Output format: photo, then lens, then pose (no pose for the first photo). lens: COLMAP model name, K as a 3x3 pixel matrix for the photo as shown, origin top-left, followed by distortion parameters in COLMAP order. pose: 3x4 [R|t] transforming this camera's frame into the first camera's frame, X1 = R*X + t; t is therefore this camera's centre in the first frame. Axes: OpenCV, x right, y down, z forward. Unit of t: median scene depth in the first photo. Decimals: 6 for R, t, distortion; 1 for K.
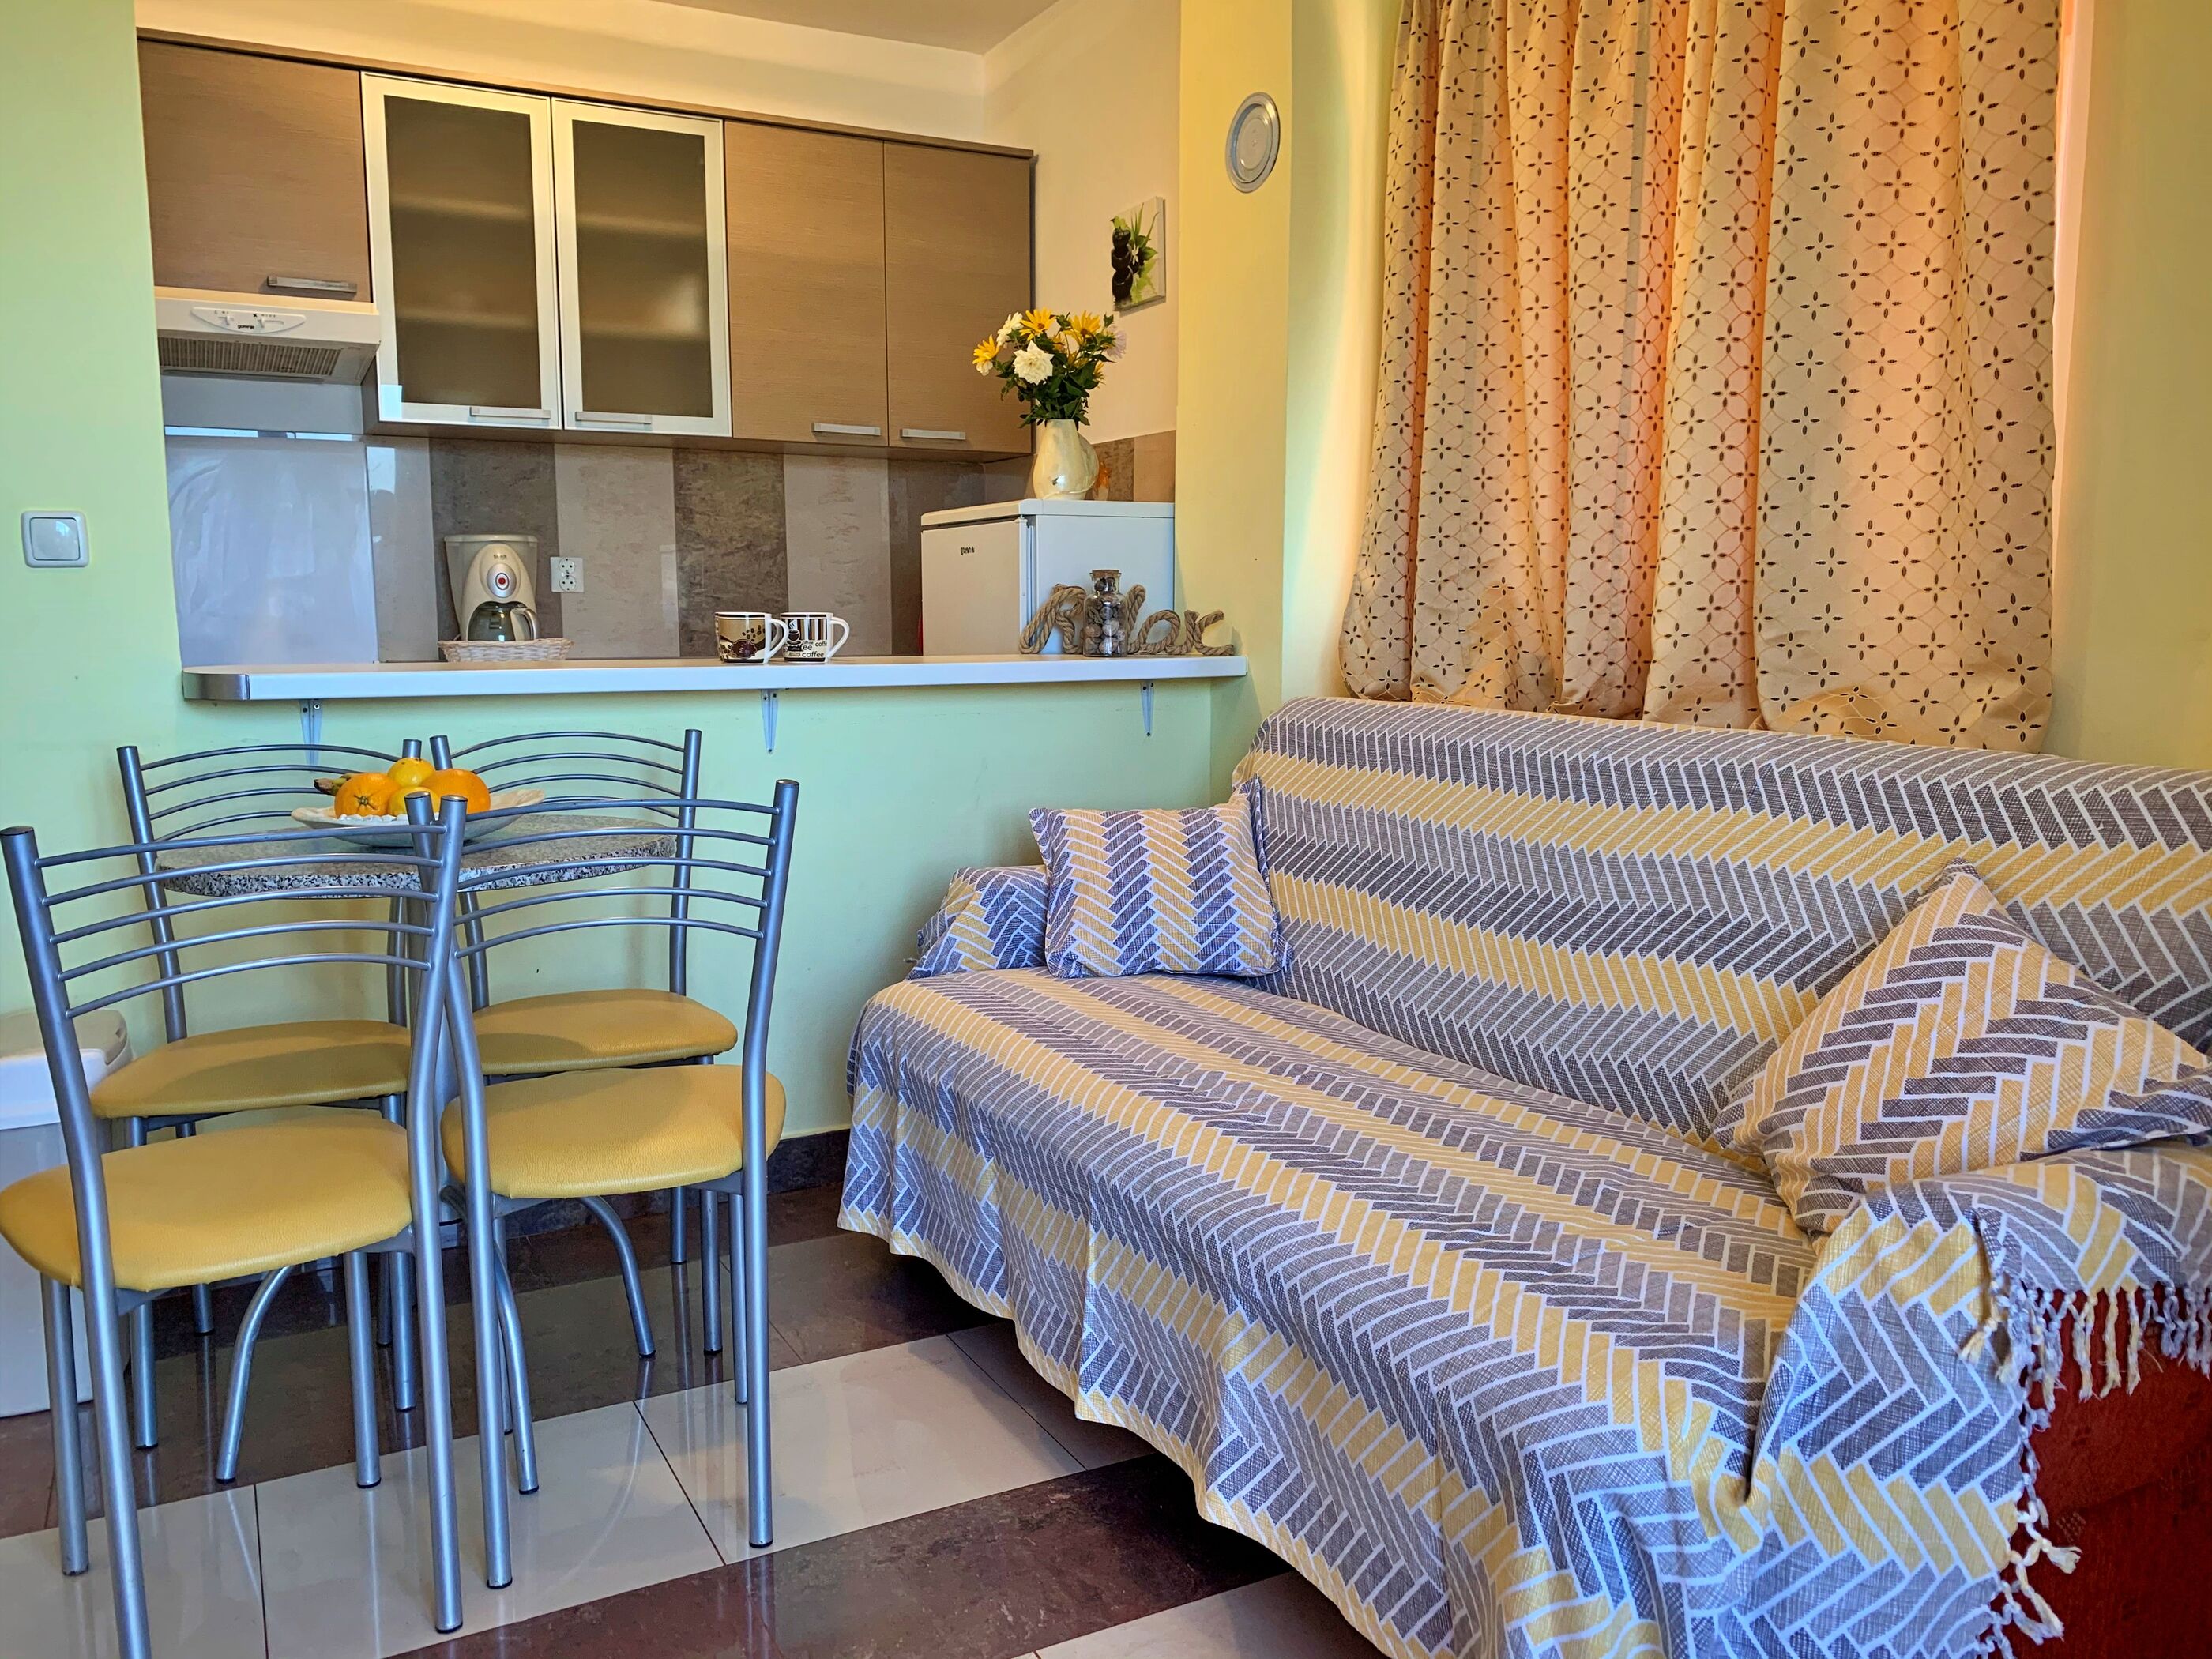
lens RADIAL K [[1701.0, 0, 1114.6], [0, 1701.0, 826.9], [0, 0, 1]] dist [0.038222, -0.039749]
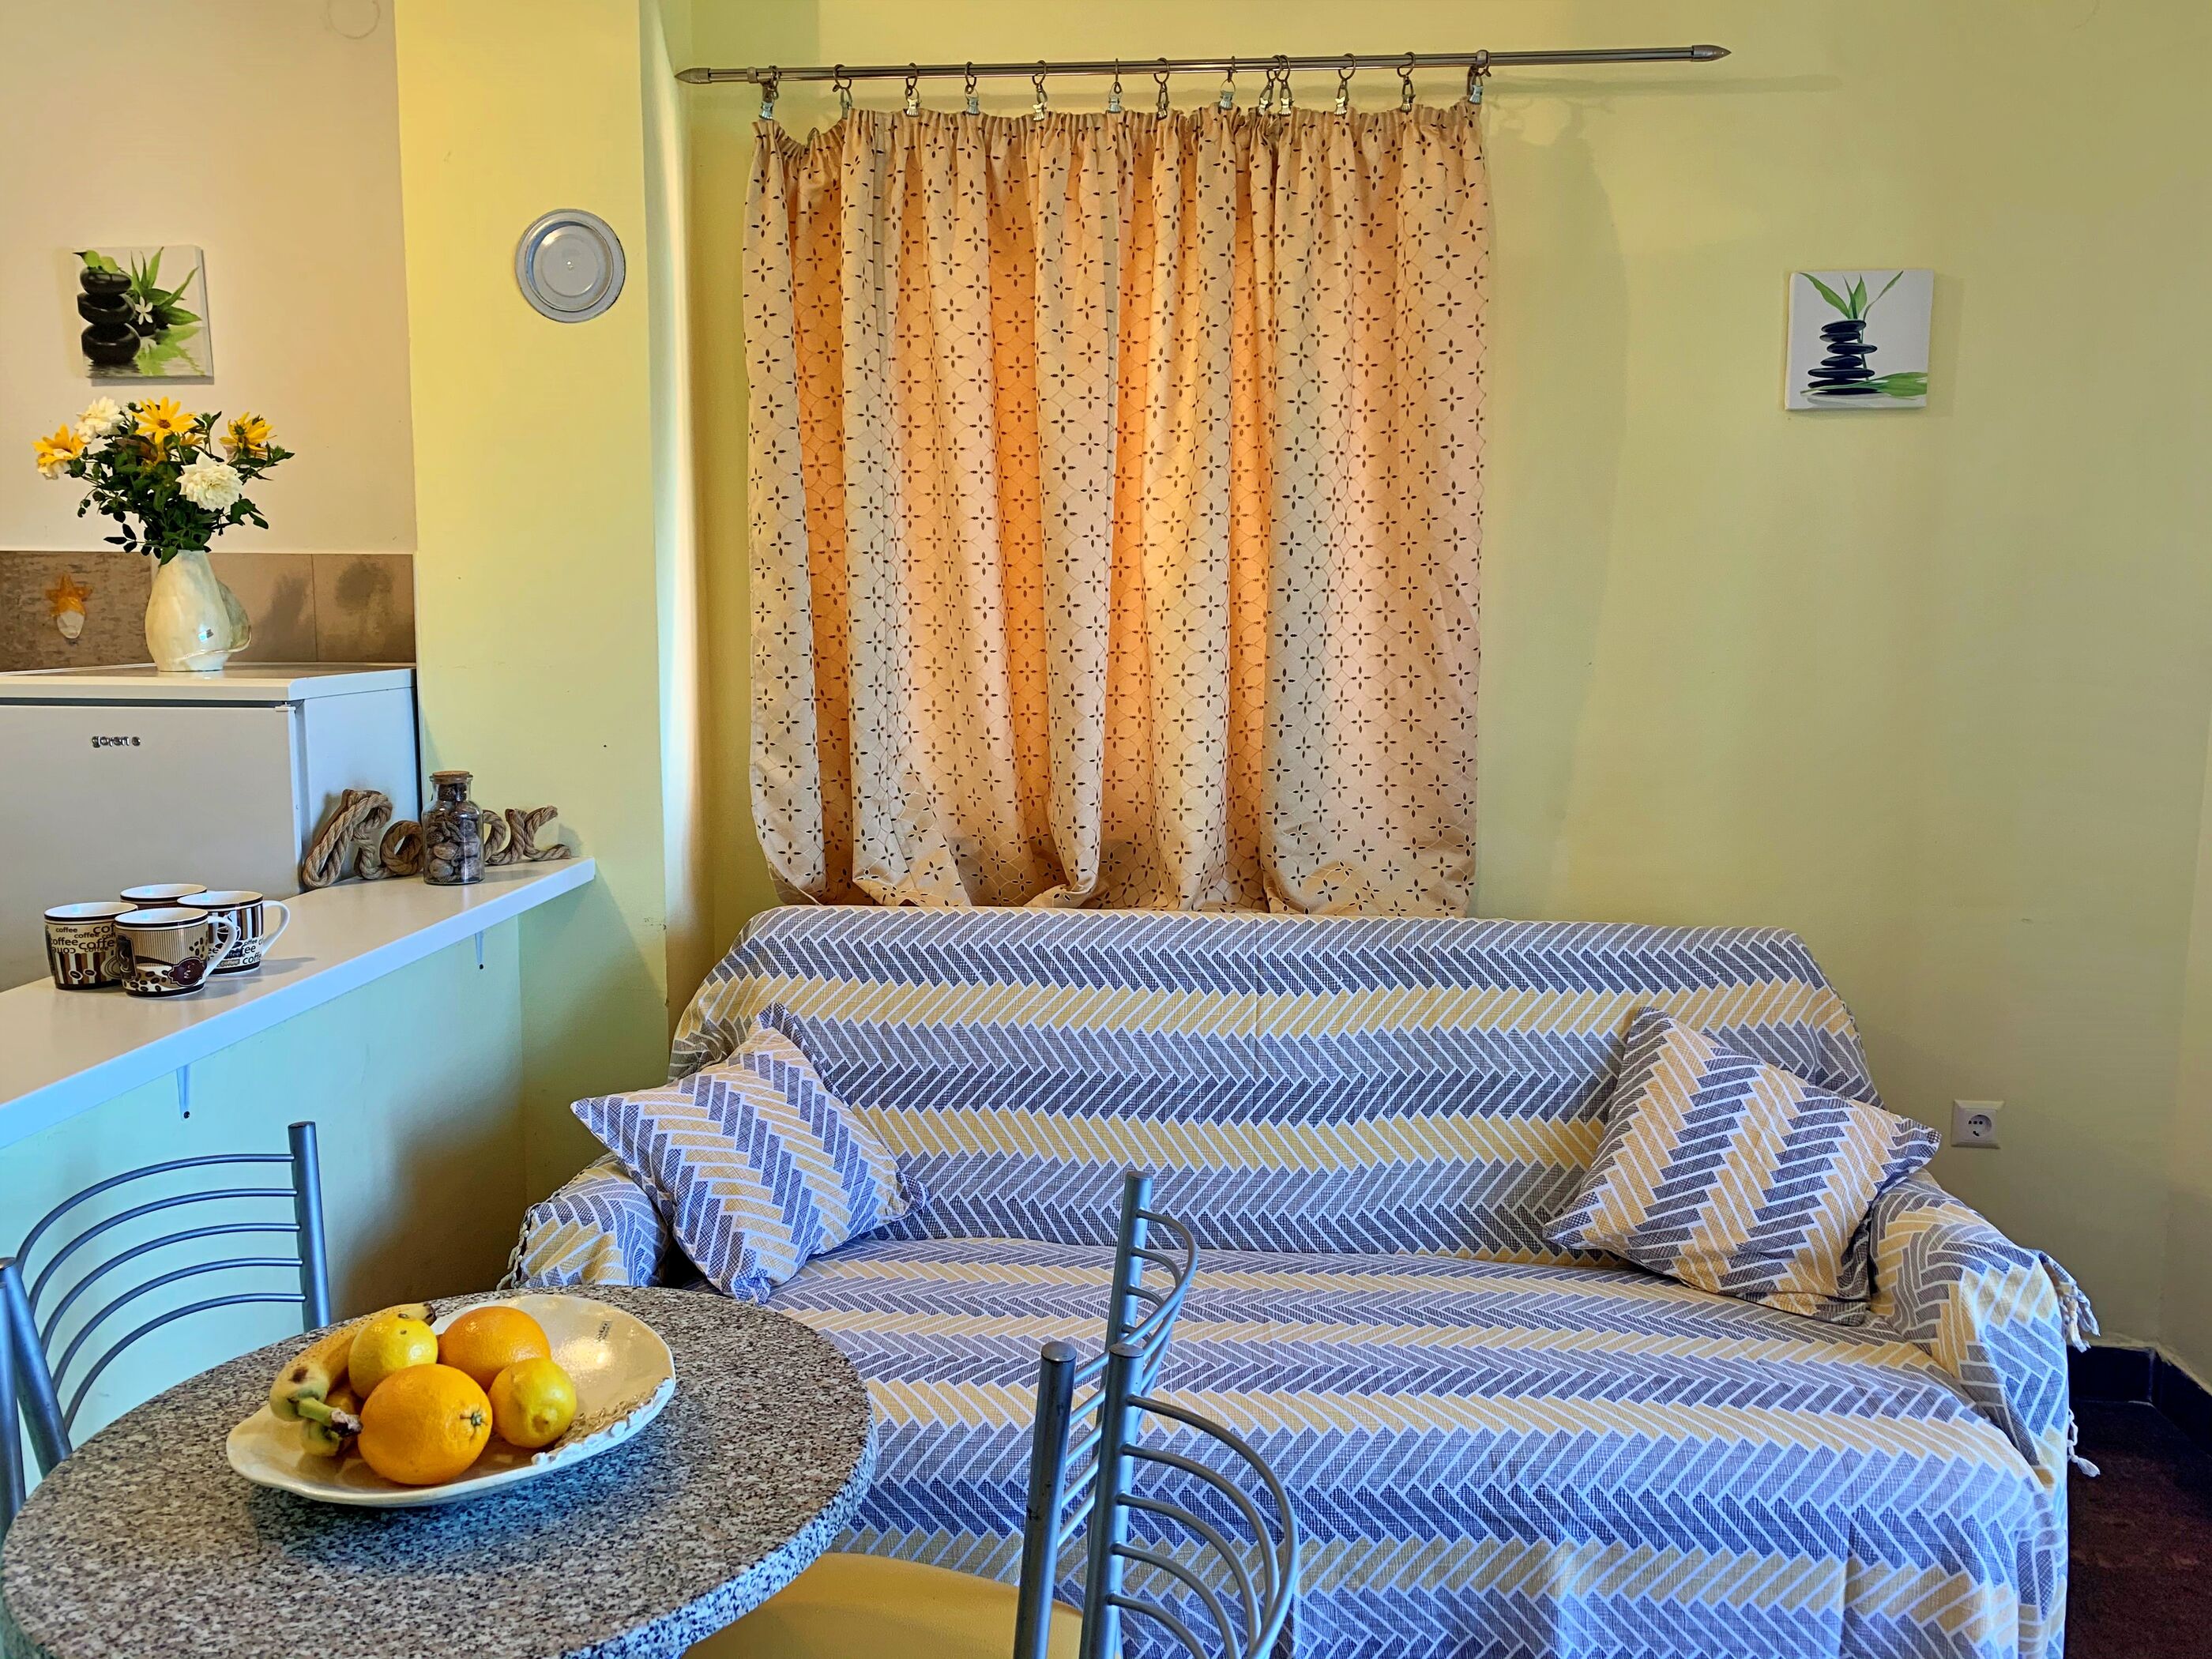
lens RADIAL K [[1701.0, 0, 1119.3], [0, 1701.0, 812.8], [0, 0, 1]] dist [0.038222, -0.039749]
pose [[0.533633, -0.105134, 0.839156, -0.422688], [0.102663, 0.992958, 0.059118, -0.124044], [-0.839462, 0.054603, 0.540668, 0.263595]]
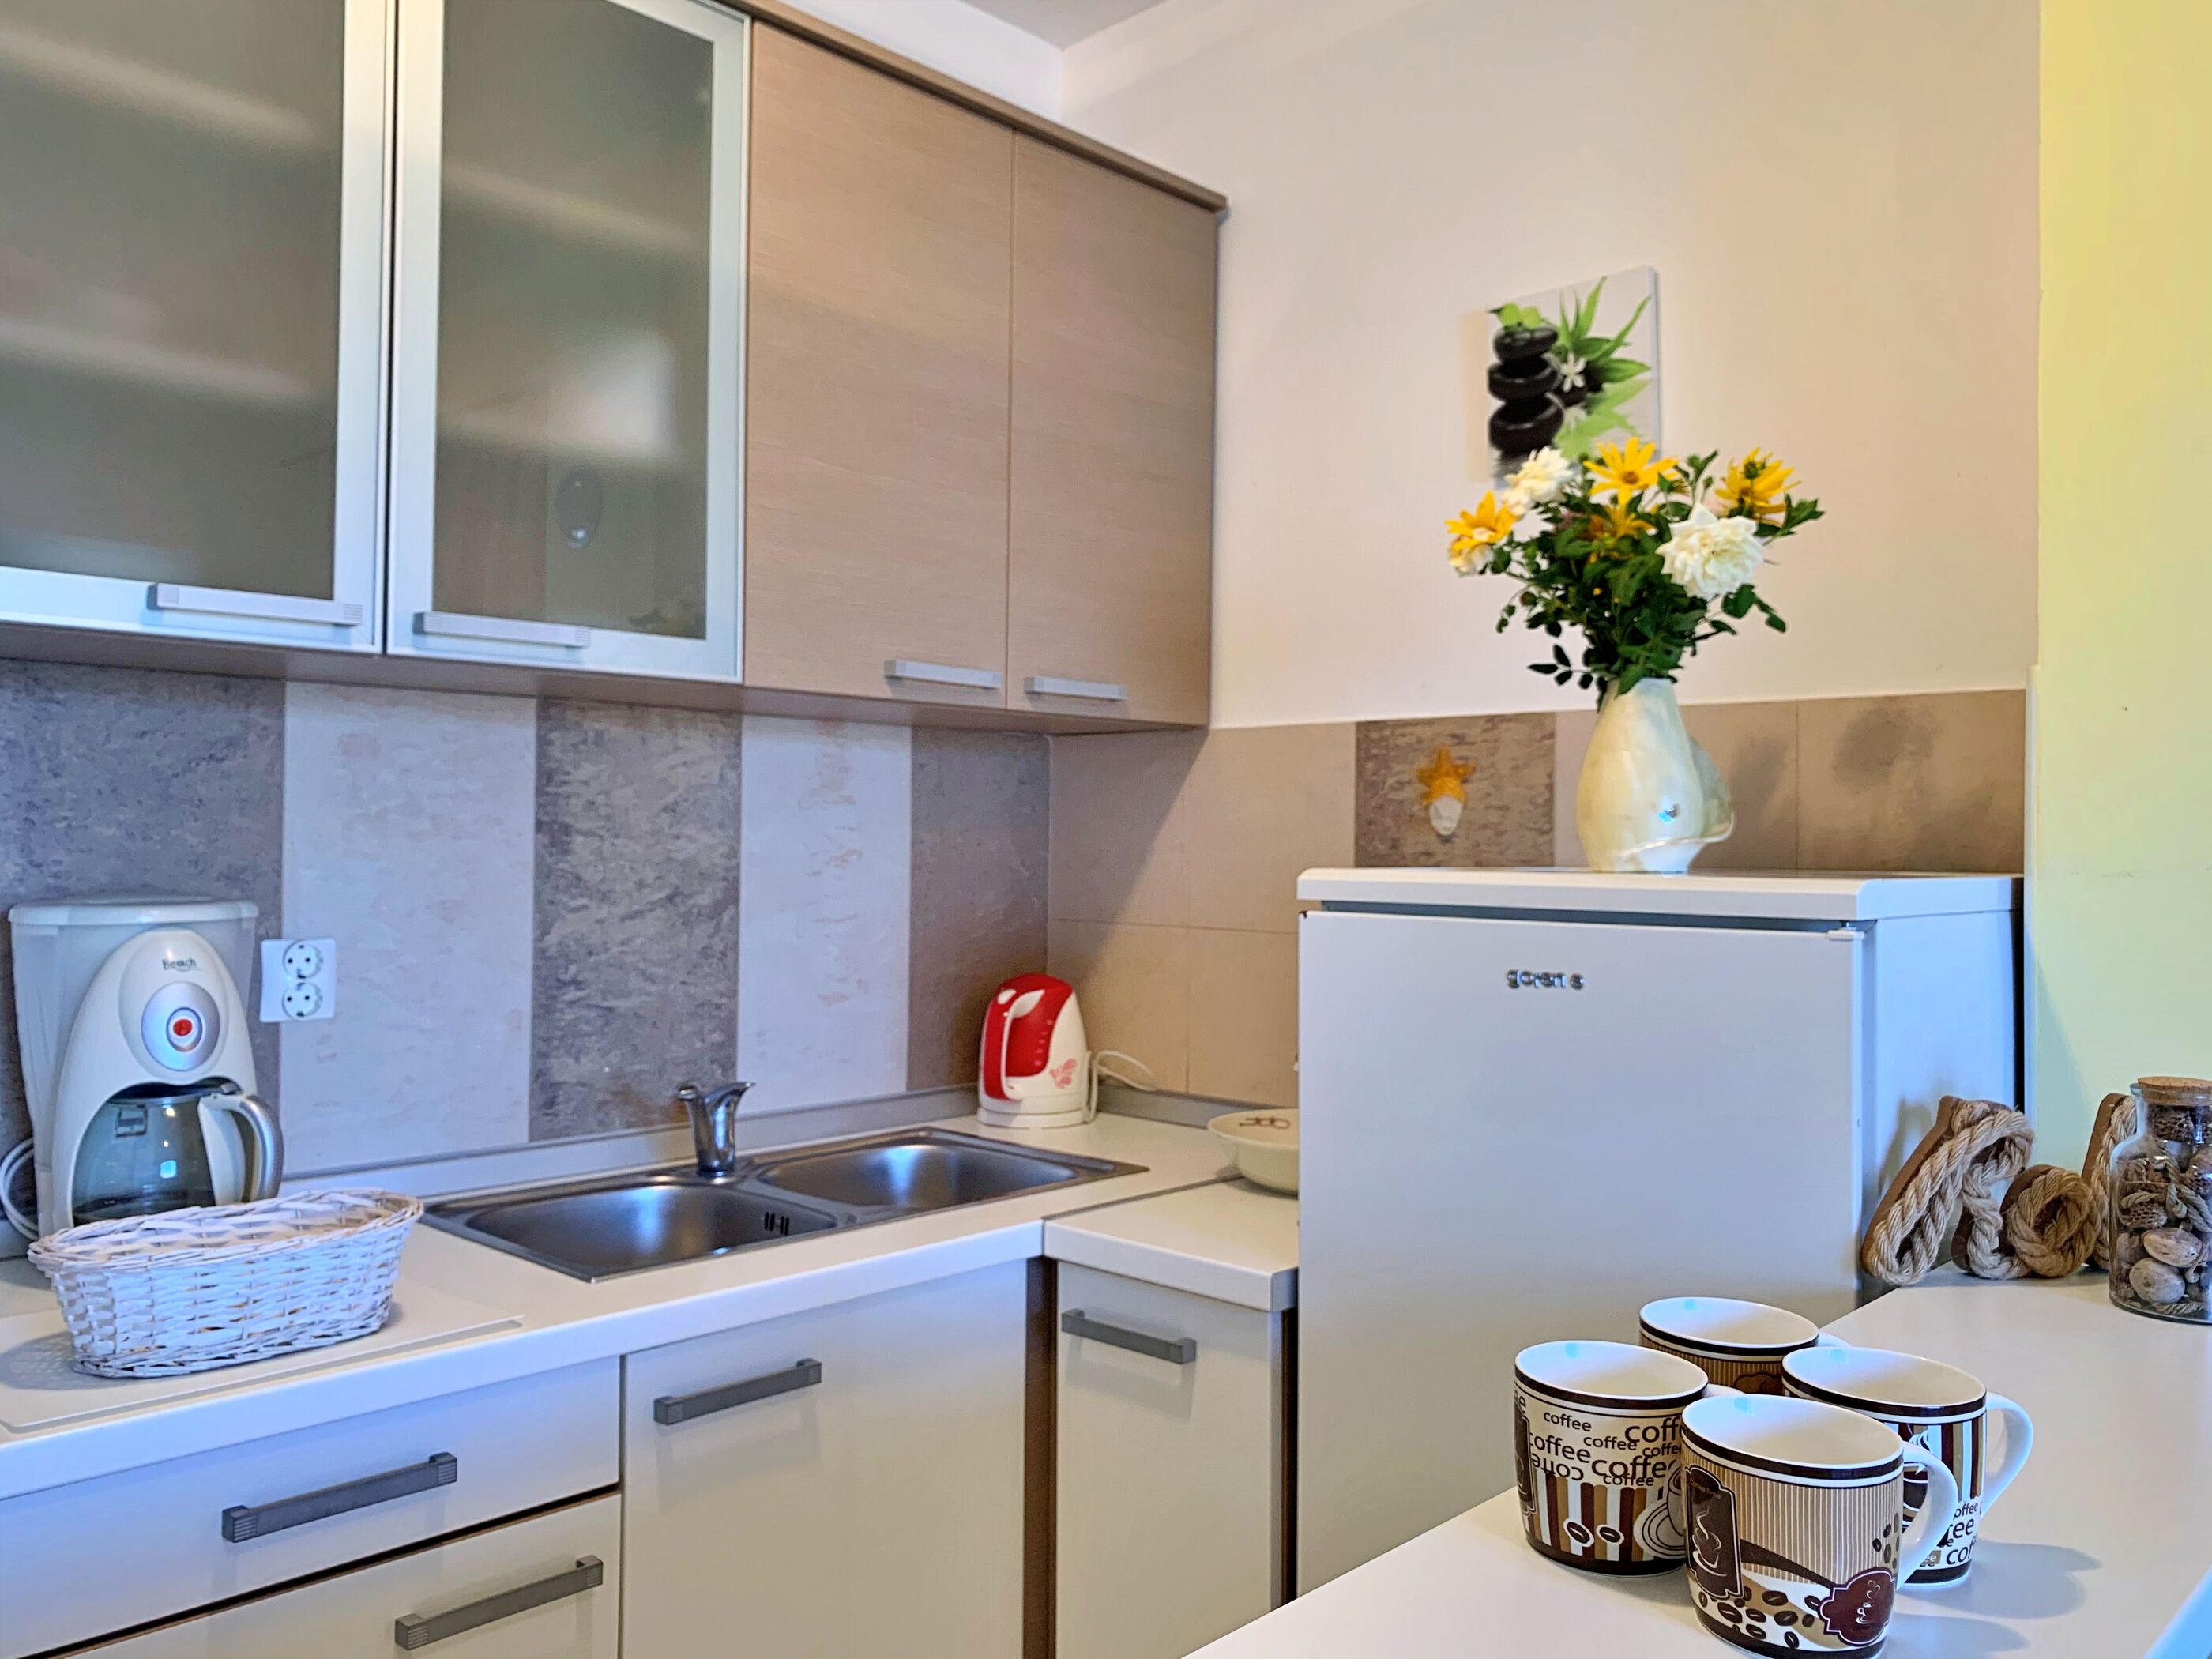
lens RADIAL K [[1701.0, 0, 1091.9], [0, 1701.0, 814.1], [0, 0, 1]] dist [0.038222, -0.039749]
pose [[0.951451, 0.014051, 0.307478, -0.295784], [0.030380, 0.989793, -0.139236, -0.137751], [-0.306296, 0.141818, 0.941313, 0.591459]]
